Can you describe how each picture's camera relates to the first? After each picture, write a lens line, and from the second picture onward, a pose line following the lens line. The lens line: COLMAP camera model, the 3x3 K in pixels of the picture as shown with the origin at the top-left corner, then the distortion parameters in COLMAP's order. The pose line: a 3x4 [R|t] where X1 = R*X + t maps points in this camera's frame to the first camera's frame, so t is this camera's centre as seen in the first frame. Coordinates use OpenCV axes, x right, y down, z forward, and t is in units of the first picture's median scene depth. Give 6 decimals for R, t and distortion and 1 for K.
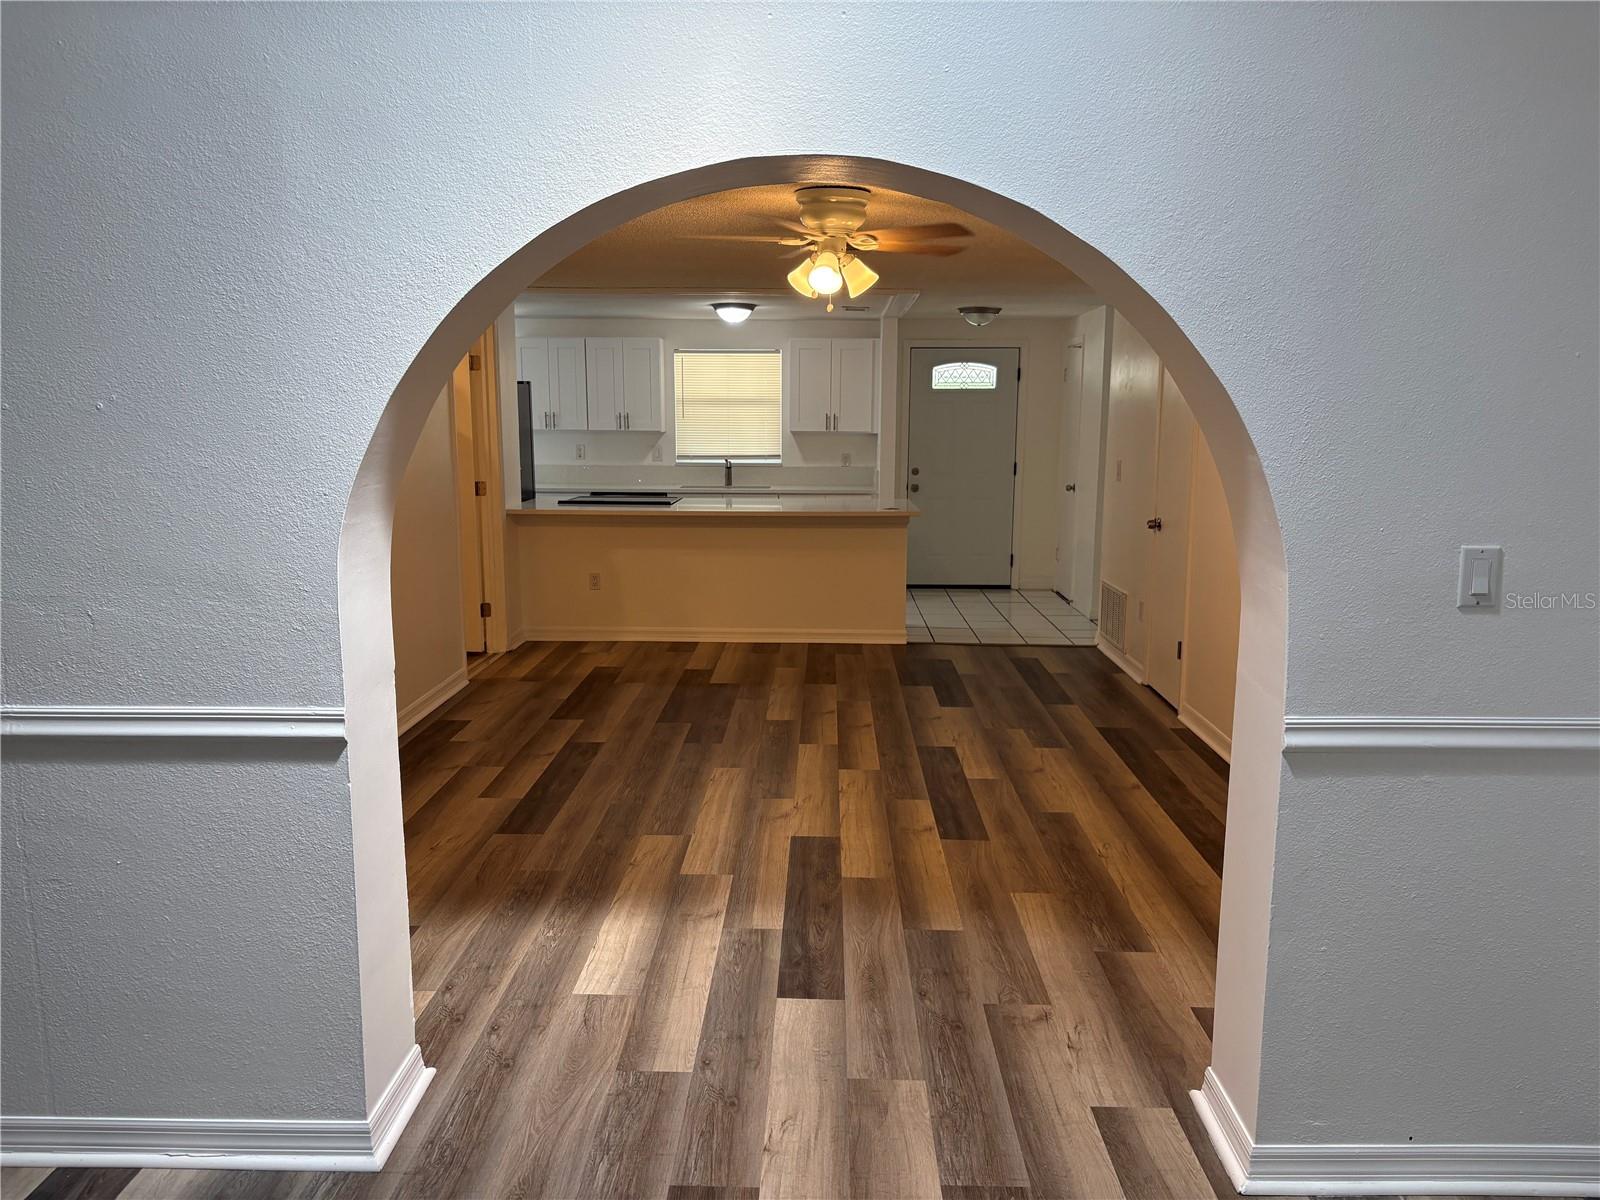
lens RADIAL K [[1204.2, 0, 800.0], [0, 1204.2, 611.5], [0, 0, 1]] dist [0.006473, -0.000986]
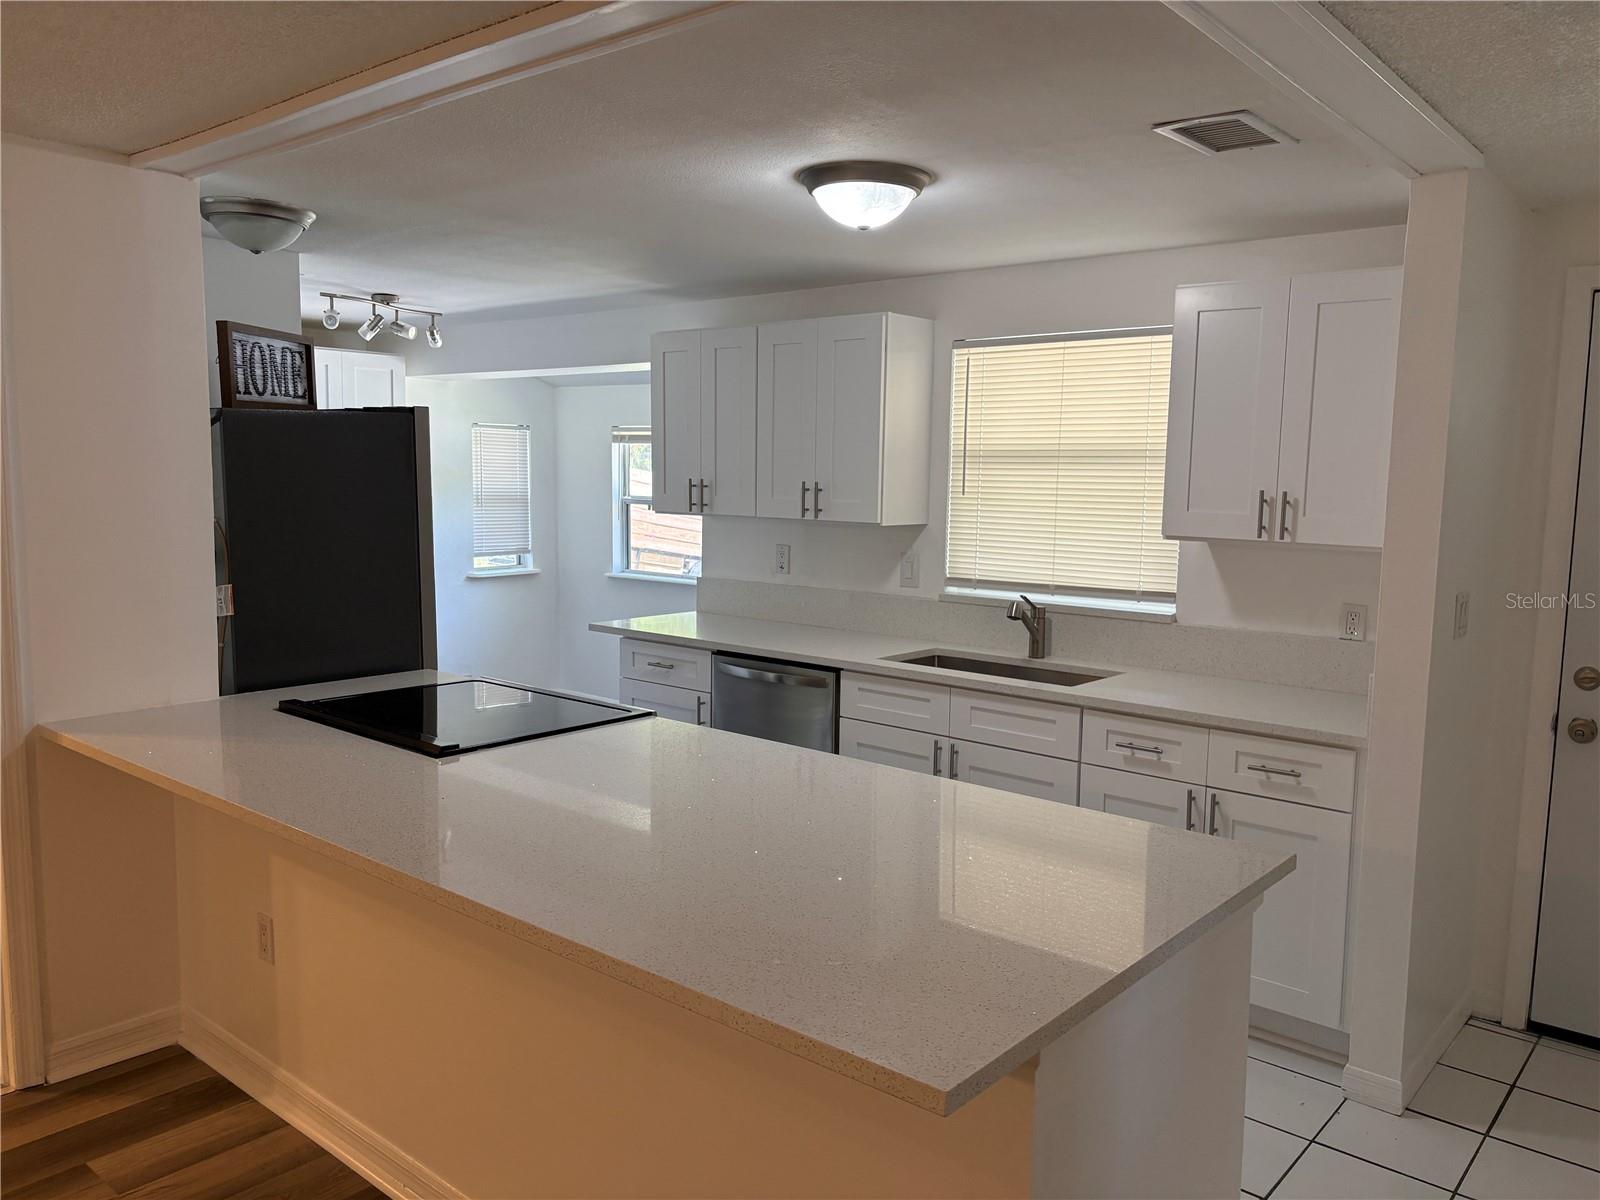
lens RADIAL K [[1201.2, 0, 794.9], [0, 1201.2, 601.4], [0, 0, 1]] dist [0.013096, 0.000450]
pose [[0.772374, 0.075635, -0.630649, 0.135074], [-0.116376, 0.992928, -0.023446, -0.104149], [0.624416, 0.091501, 0.775714, 0.623121]]
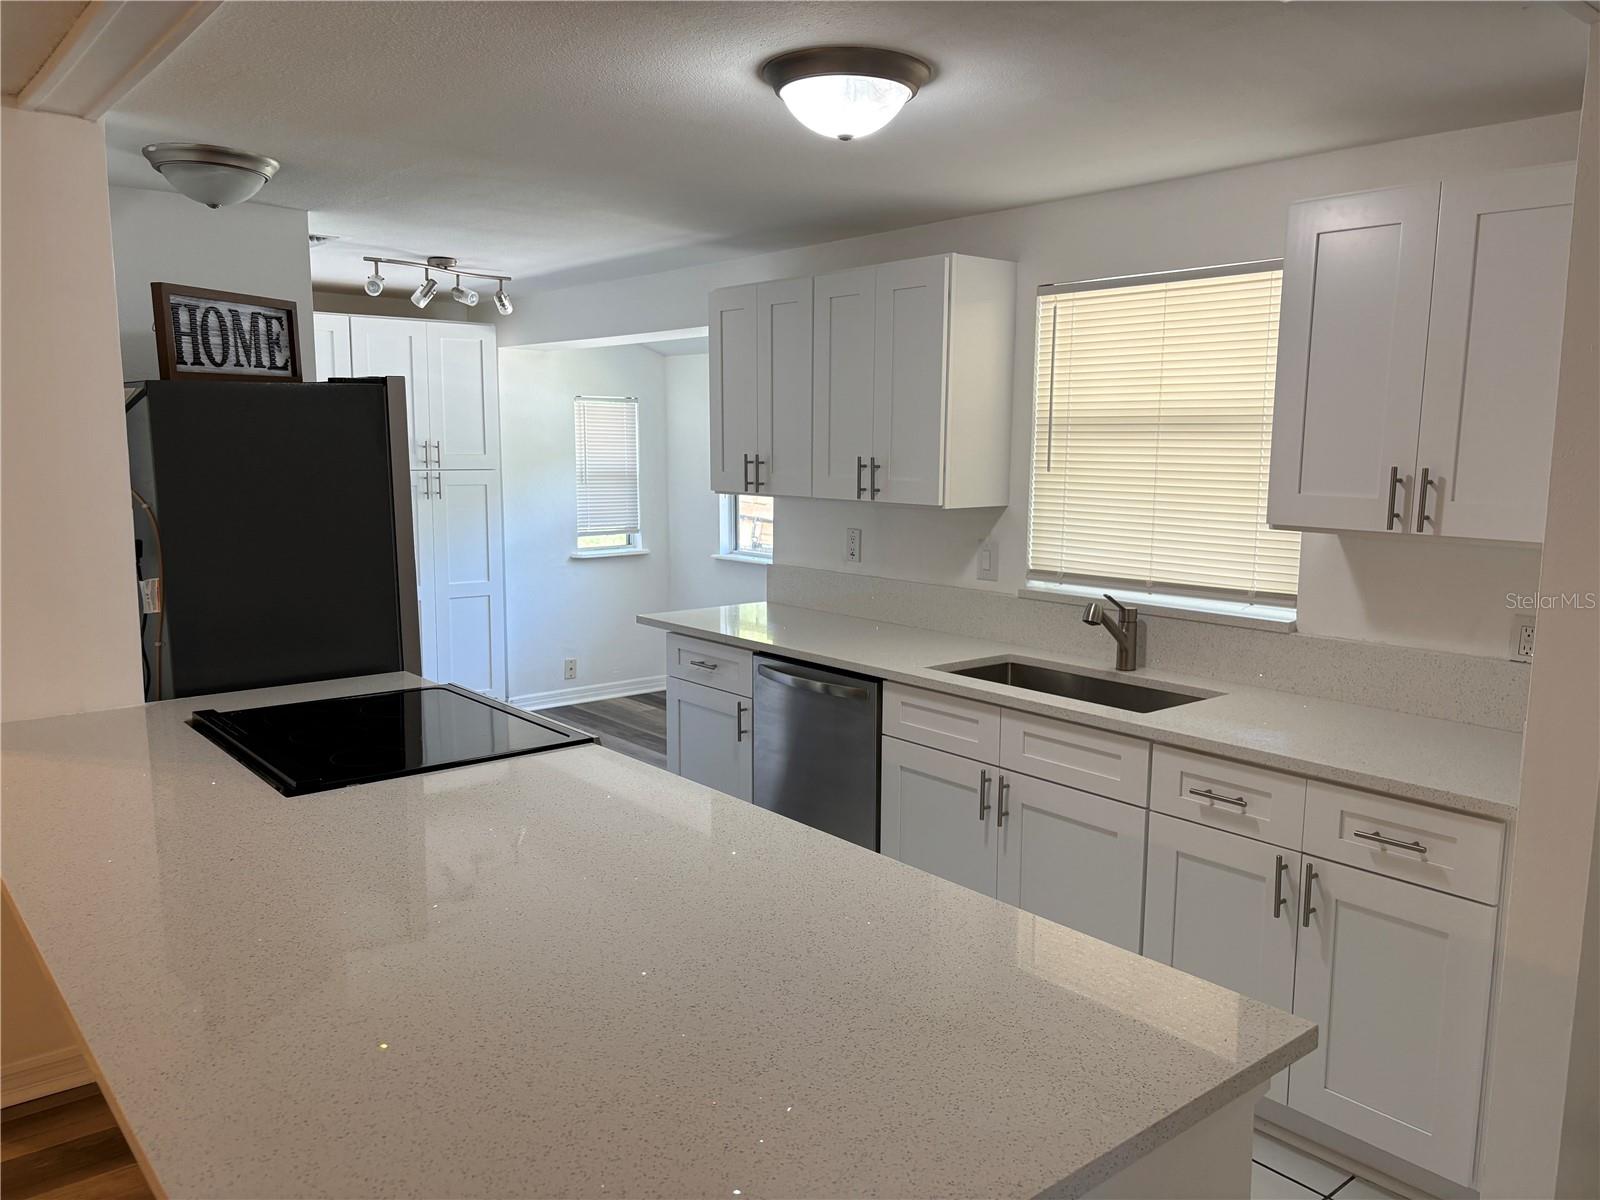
lens RADIAL K [[1204.2, 0, 800.0], [0, 1204.2, 611.5], [0, 0, 1]] dist [0.006473, -0.000986]
pose [[0.654946, 0.106008, -0.748203, 0.133327], [-0.128130, 0.991354, 0.028299, -0.118479], [0.744734, 0.077333, 0.662866, 0.701100]]
